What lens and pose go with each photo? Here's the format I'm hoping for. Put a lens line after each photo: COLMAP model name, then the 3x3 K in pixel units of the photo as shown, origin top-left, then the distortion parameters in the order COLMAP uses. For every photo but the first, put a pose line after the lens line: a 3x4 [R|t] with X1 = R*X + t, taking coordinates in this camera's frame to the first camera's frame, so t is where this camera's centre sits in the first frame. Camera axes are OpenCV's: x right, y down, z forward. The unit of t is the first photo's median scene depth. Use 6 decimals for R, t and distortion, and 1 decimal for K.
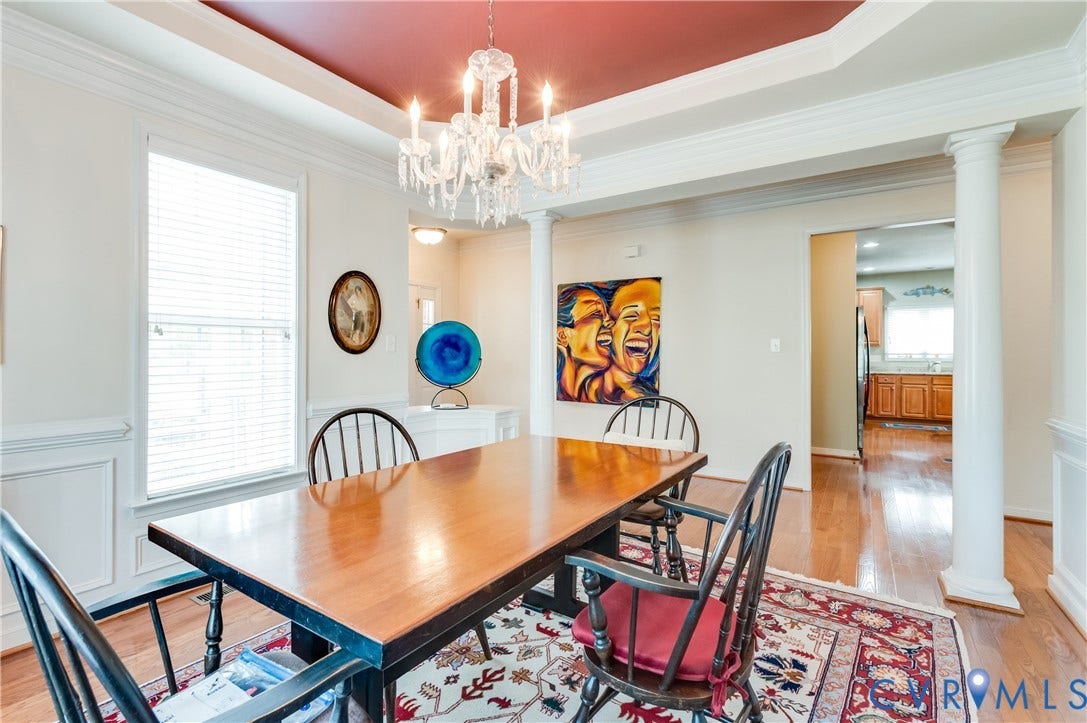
lens RADIAL K [[478.0, 0, 532.0], [0, 478.0, 360.6], [0, 0, 1]] dist [0.004350, 0.000609]
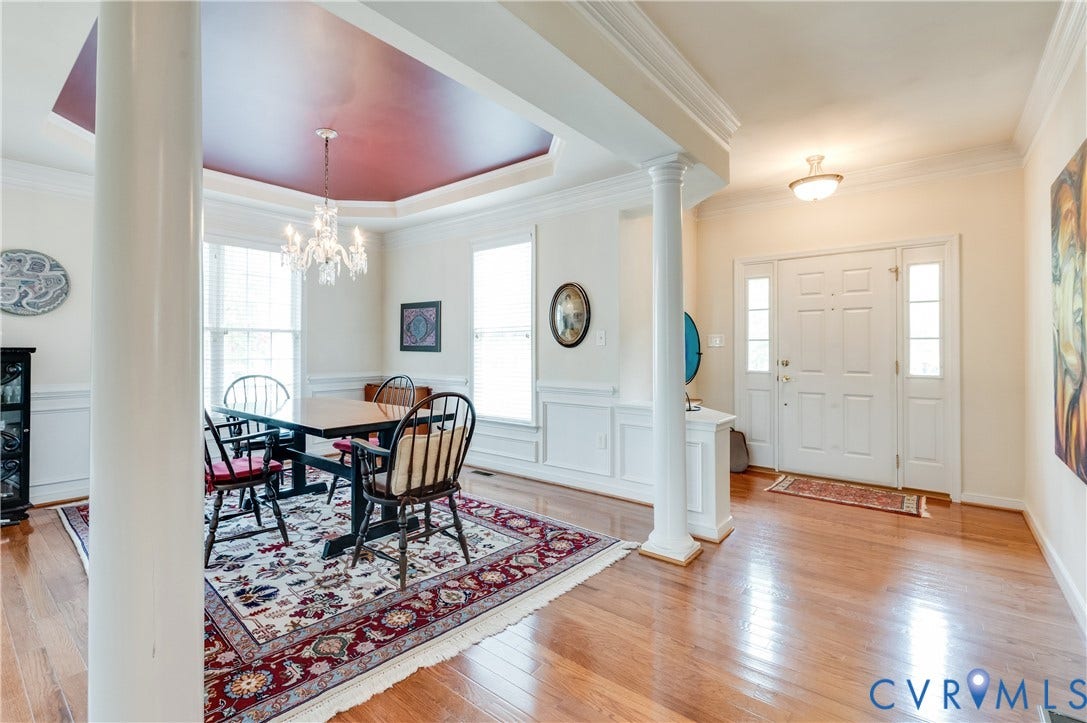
lens RADIAL K [[493.7, 0, 505.1], [0, 493.7, 349.6], [0, 0, 1]] dist [0.010208, -0.000336]
pose [[-0.105713, -0.003258, -0.994391, 1.556142], [-0.016916, 0.999856, -0.001477, -0.006316], [0.994253, 0.016665, -0.105753, 1.580731]]
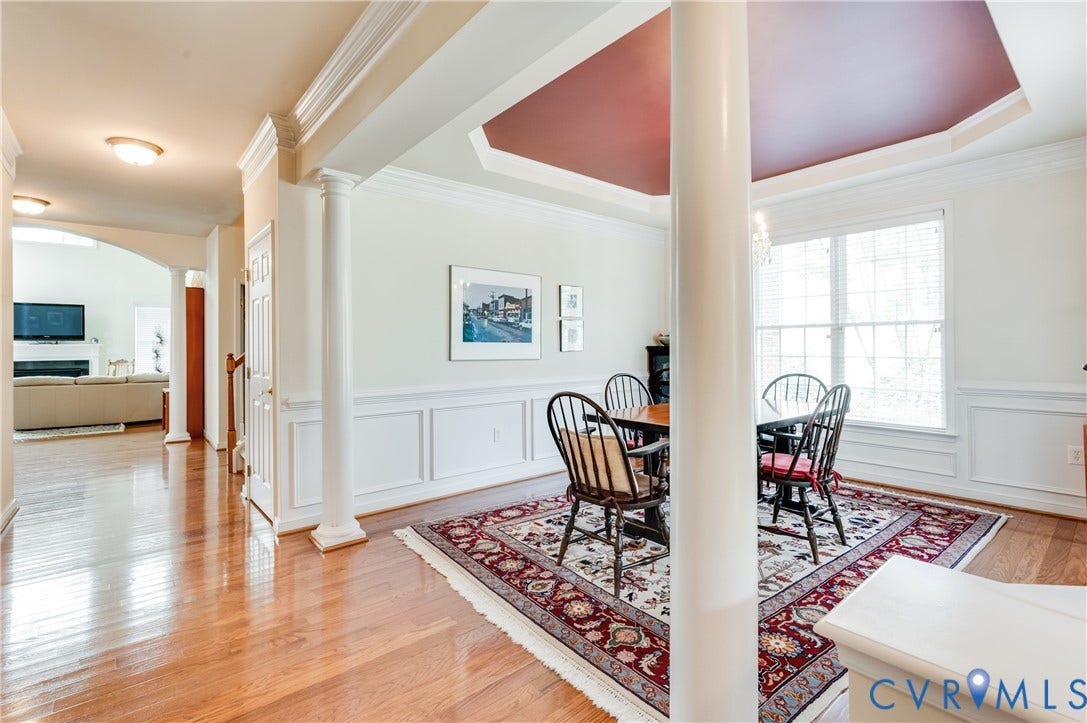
lens RADIAL K [[493.7, 0, 539.4], [0, 493.7, 353.3], [0, 0, 1]] dist [0.010208, -0.000336]
pose [[-0.964135, 0.008726, 0.265270, 0.092848], [0.013115, 0.999805, 0.014780, -0.008419], [-0.265089, 0.017729, -0.964061, 2.489956]]
